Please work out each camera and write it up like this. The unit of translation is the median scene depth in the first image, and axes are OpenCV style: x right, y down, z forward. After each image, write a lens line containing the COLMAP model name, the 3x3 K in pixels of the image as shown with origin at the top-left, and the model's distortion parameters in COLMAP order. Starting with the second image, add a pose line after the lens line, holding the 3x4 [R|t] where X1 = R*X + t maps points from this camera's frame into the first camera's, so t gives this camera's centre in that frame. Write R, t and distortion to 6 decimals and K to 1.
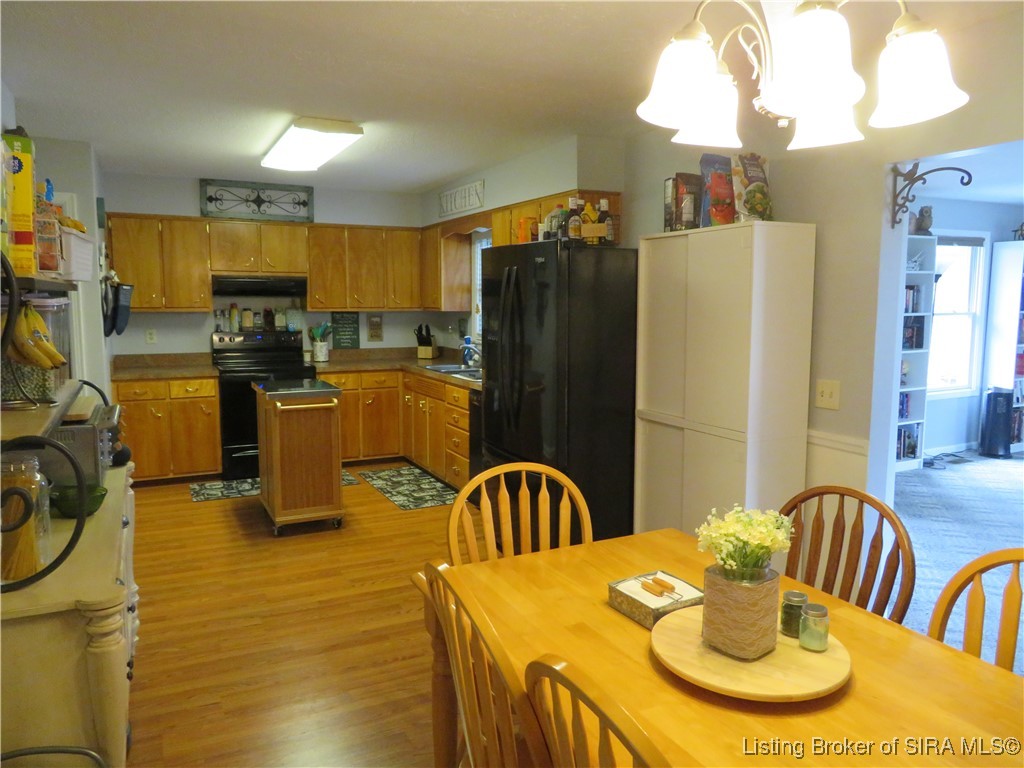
lens RADIAL K [[731.7, 0, 508.4], [0, 731.7, 384.4], [0, 0, 1]] dist [-0.007112, -0.002464]
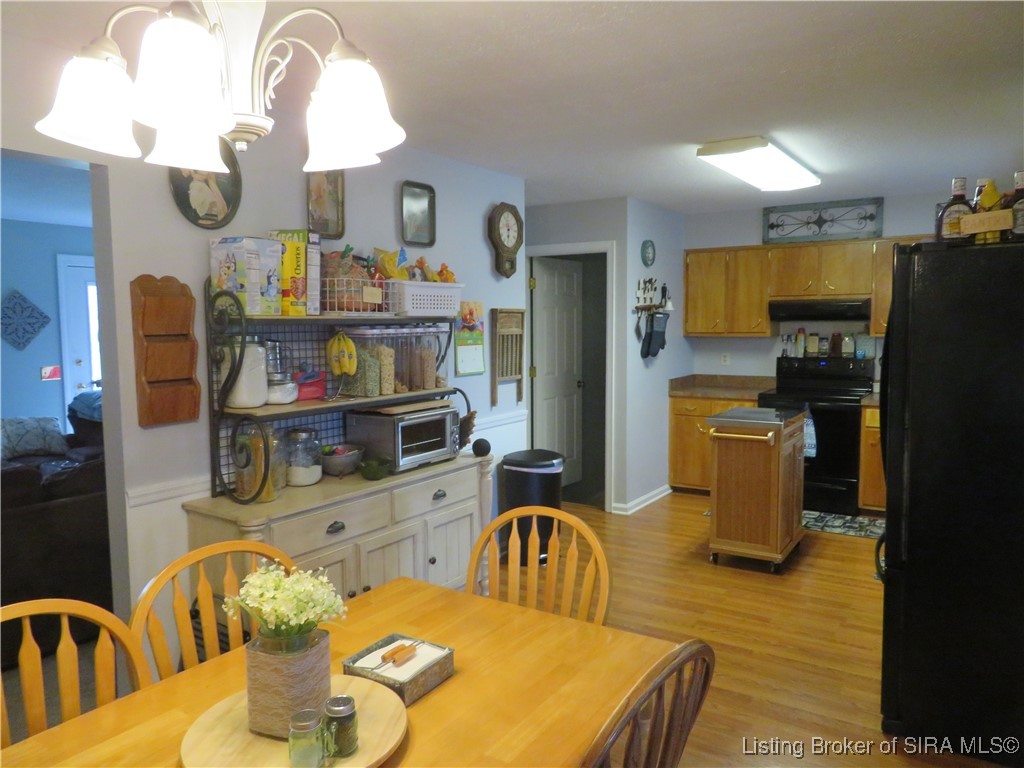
lens RADIAL K [[731.7, 0, 514.2], [0, 731.7, 382.9], [0, 0, 1]] dist [-0.007112, -0.002464]
pose [[0.498015, 0.060653, -0.865045, 0.317640], [-0.086788, 0.996029, 0.019872, -0.026137], [0.862814, 0.065178, 0.501301, 0.199720]]
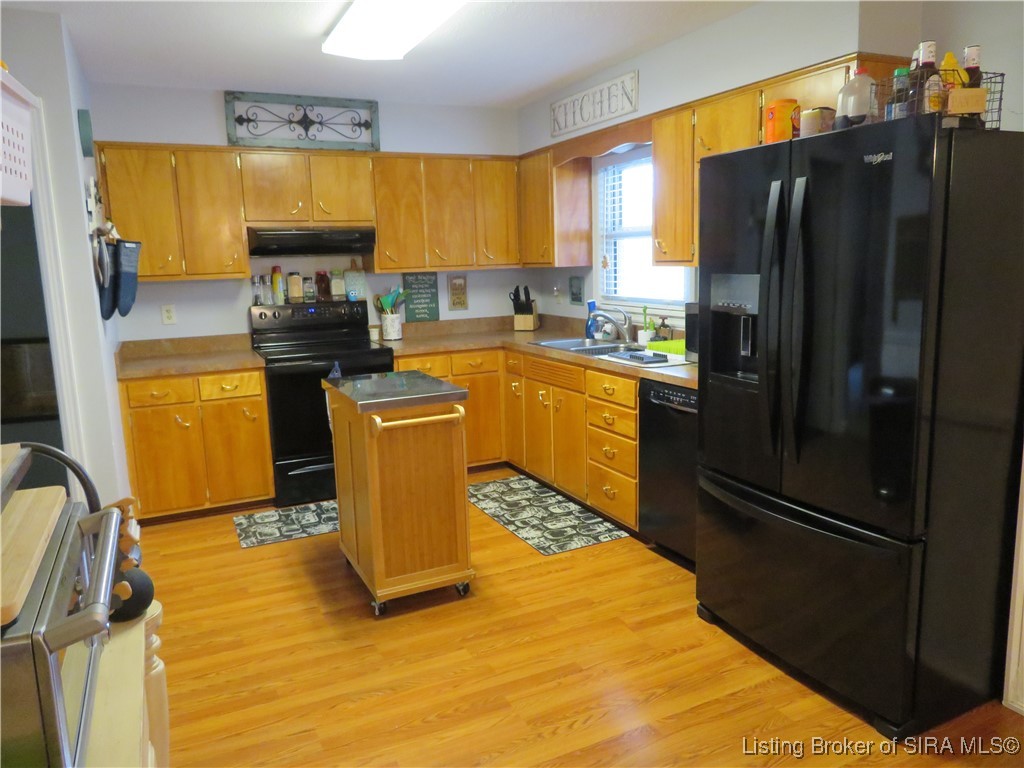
lens RADIAL K [[731.7, 0, 507.6], [0, 731.7, 382.8], [0, 0, 1]] dist [-0.007112, -0.002464]
pose [[0.999315, -0.031659, -0.019176, -0.144720], [0.032628, 0.998085, 0.052556, -0.026415], [0.017475, -0.053146, 0.998434, 0.284162]]
